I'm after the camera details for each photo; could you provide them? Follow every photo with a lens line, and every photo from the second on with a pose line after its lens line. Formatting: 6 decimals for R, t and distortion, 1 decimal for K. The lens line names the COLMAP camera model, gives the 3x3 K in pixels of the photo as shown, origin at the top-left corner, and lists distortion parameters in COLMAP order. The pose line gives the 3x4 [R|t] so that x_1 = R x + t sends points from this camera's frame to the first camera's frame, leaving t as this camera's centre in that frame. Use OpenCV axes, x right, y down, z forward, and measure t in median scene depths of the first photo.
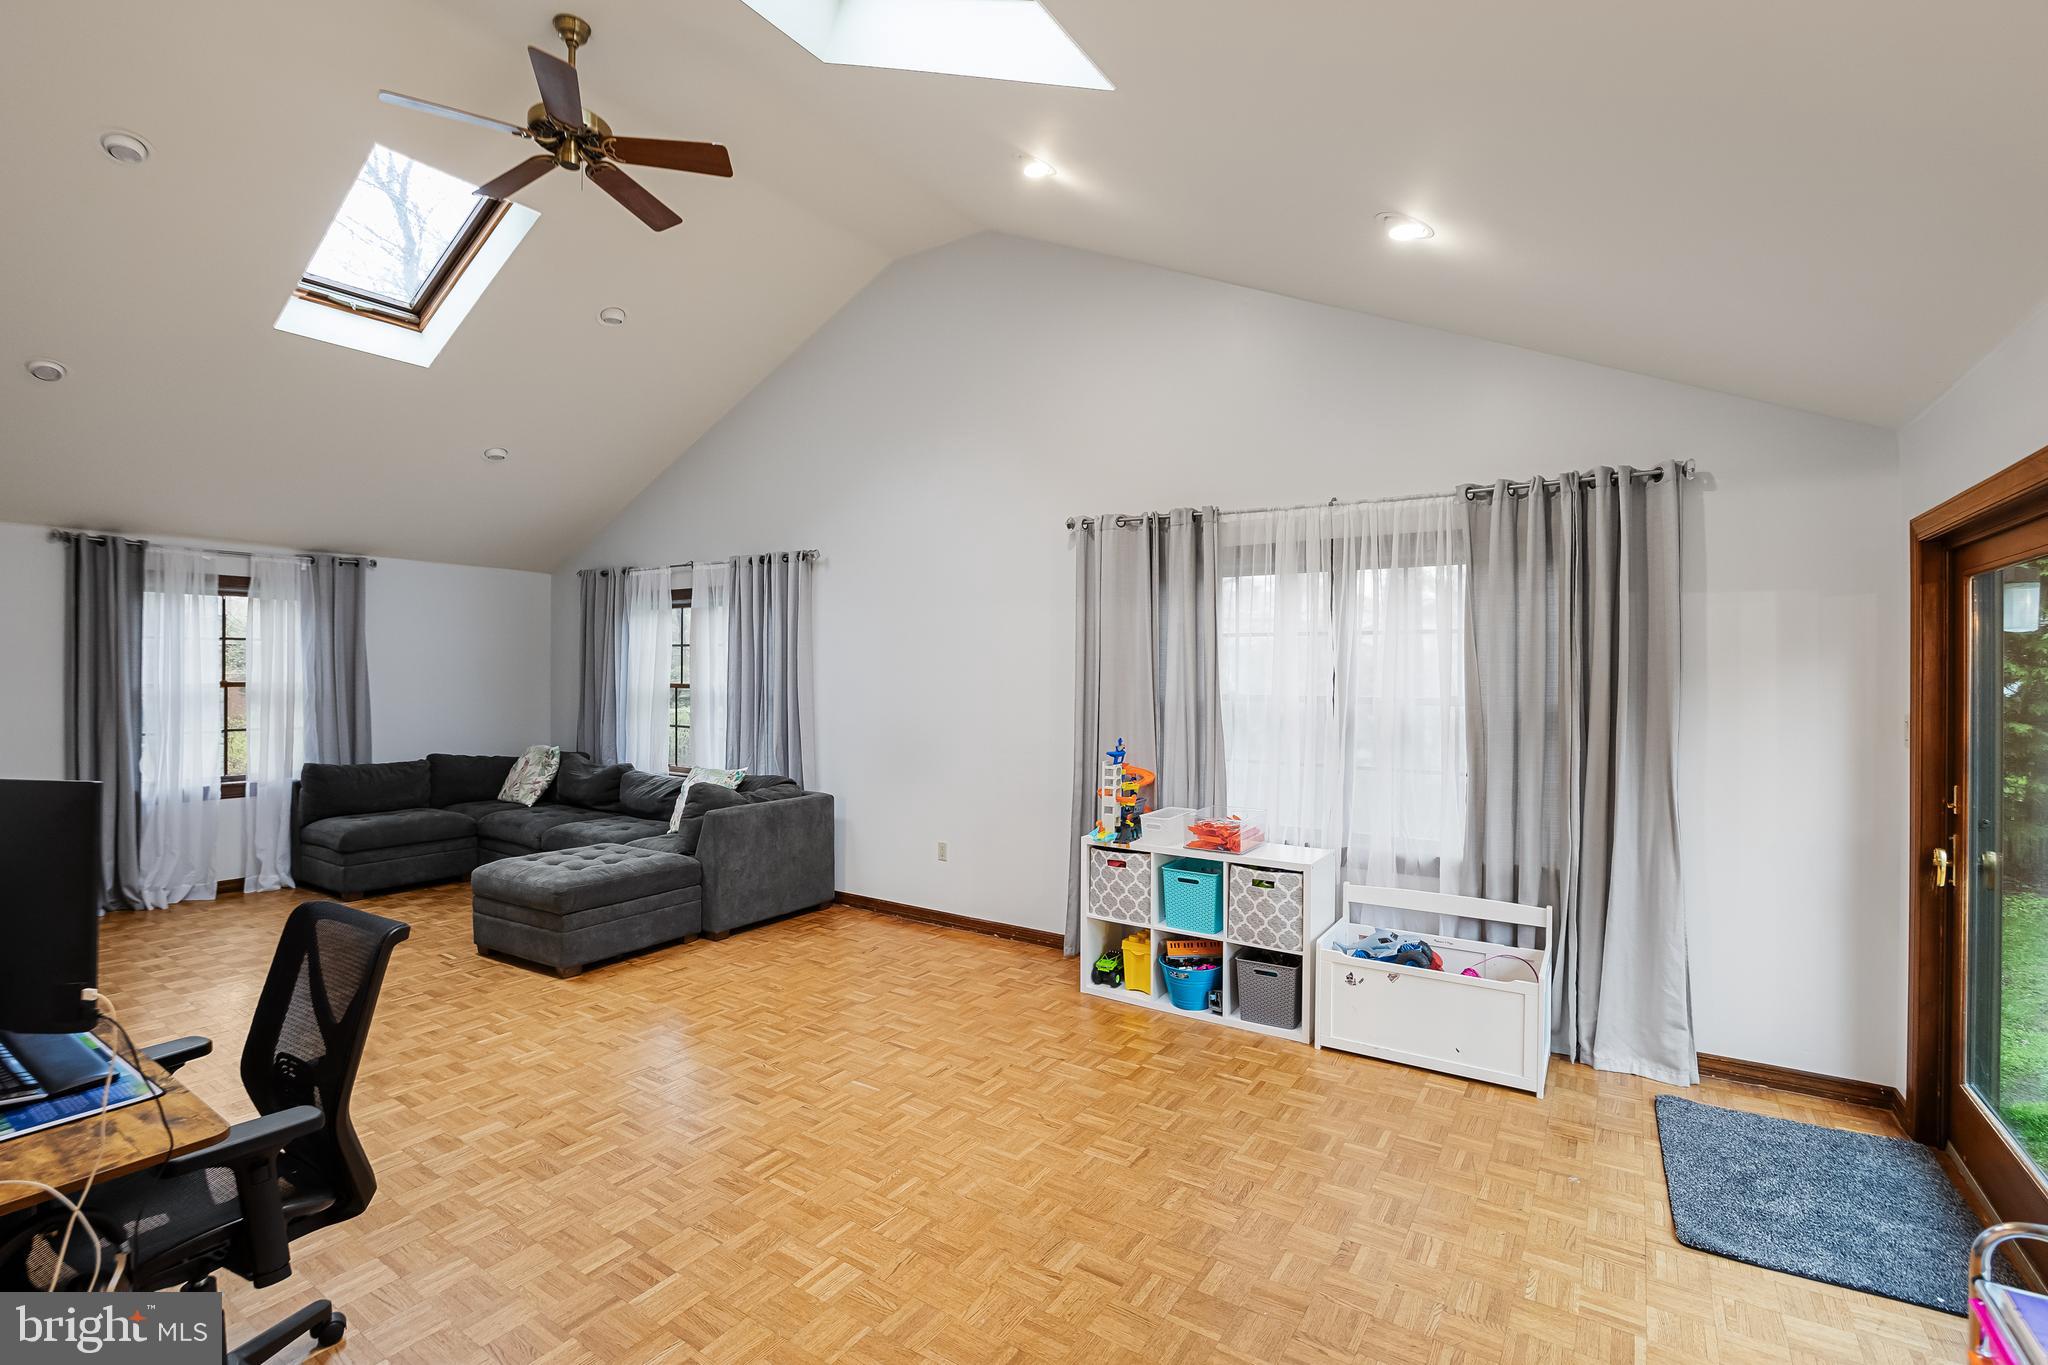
lens RADIAL K [[922.7, 0, 1024.0], [0, 922.7, 682.5], [0, 0, 1]] dist [-0.014160, 0.000220]
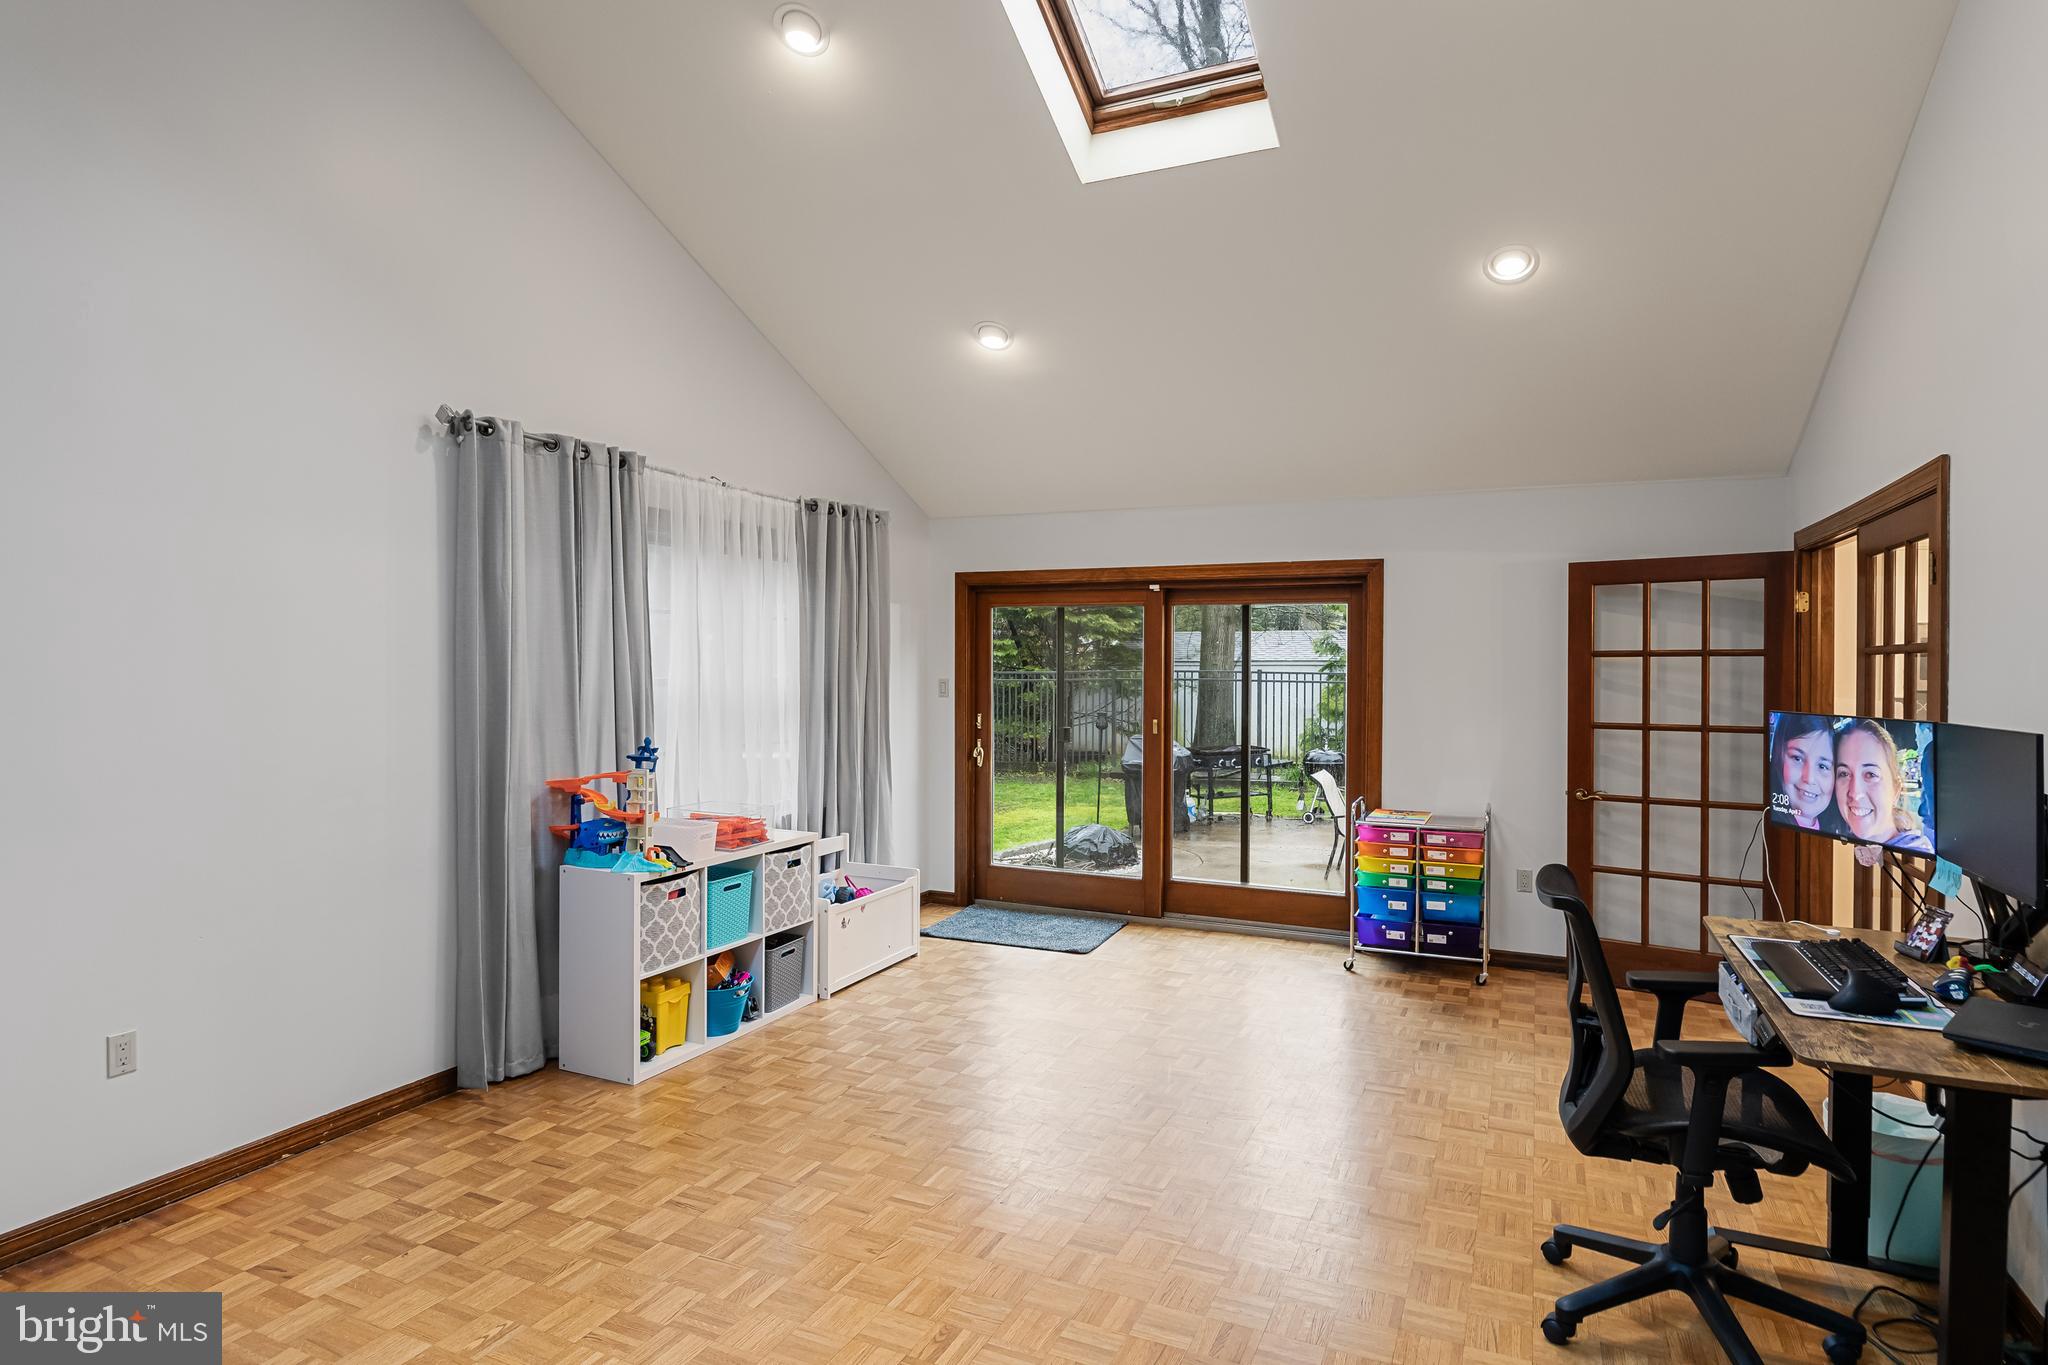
lens RADIAL K [[1117.7, 0, 1054.2], [0, 1117.7, 677.1], [0, 0, 1]] dist [0.043656, 0.000371]
pose [[-0.174719, -0.018990, 0.984435, -0.746622], [0.003497, 0.999796, 0.019907, -0.007040], [-0.984612, 0.006920, -0.174617, 0.696911]]
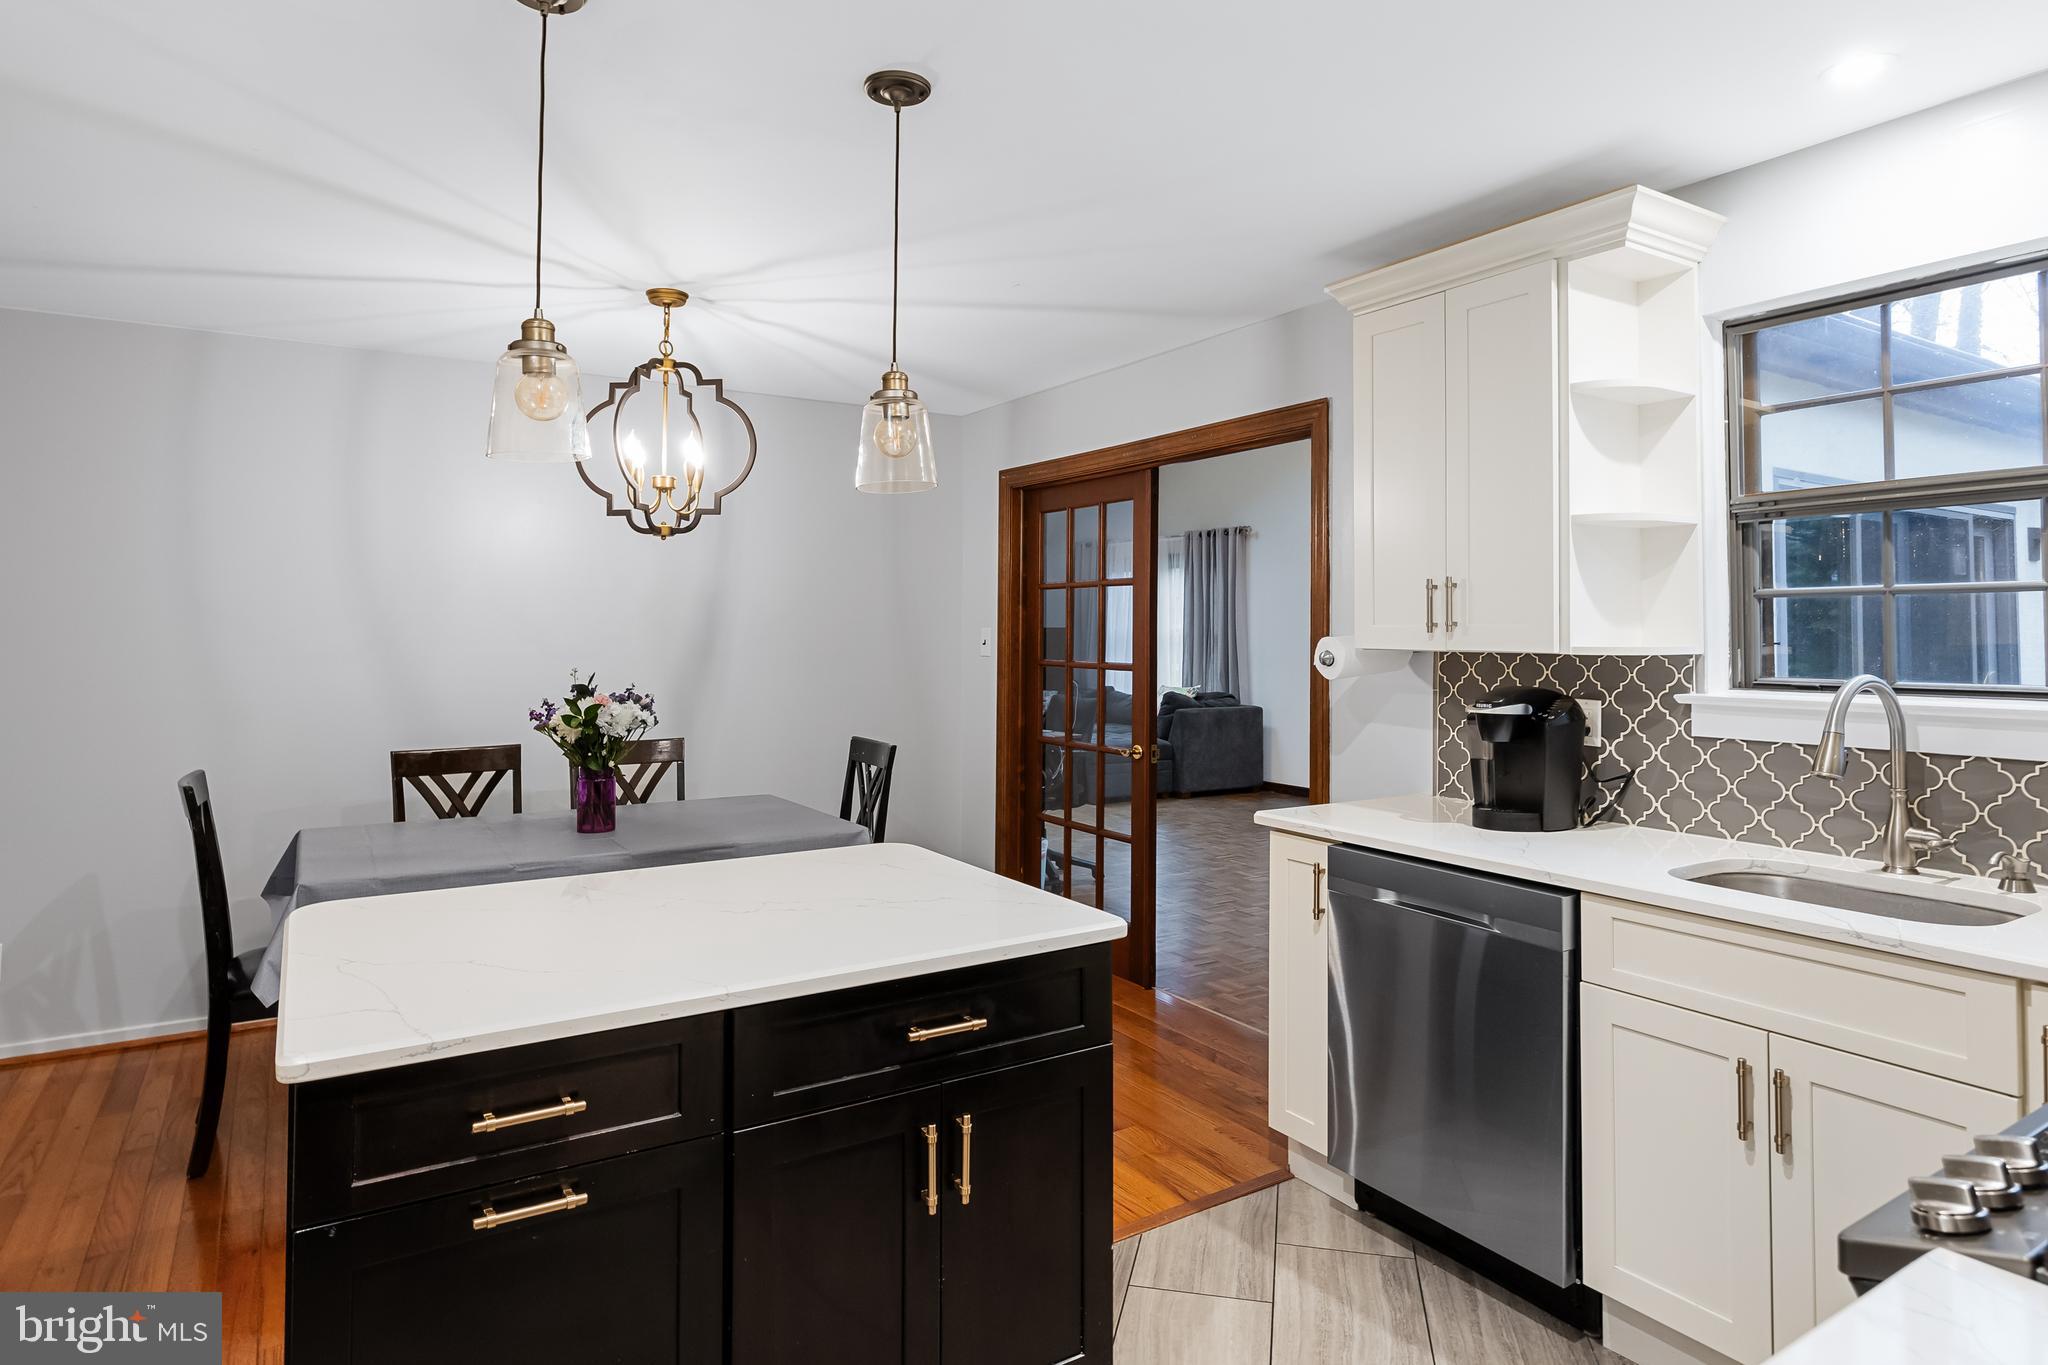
lens RADIAL K [[1137.7, 0, 1021.7], [0, 1137.7, 602.4], [0, 0, 1]] dist [-0.000710, 0.000392]
pose [[0.914663, -0.010788, -0.404072, 0.166313], [-0.004676, 0.999295, -0.037263, 0.037282], [0.404189, 0.035972, 0.913968, -0.765606]]
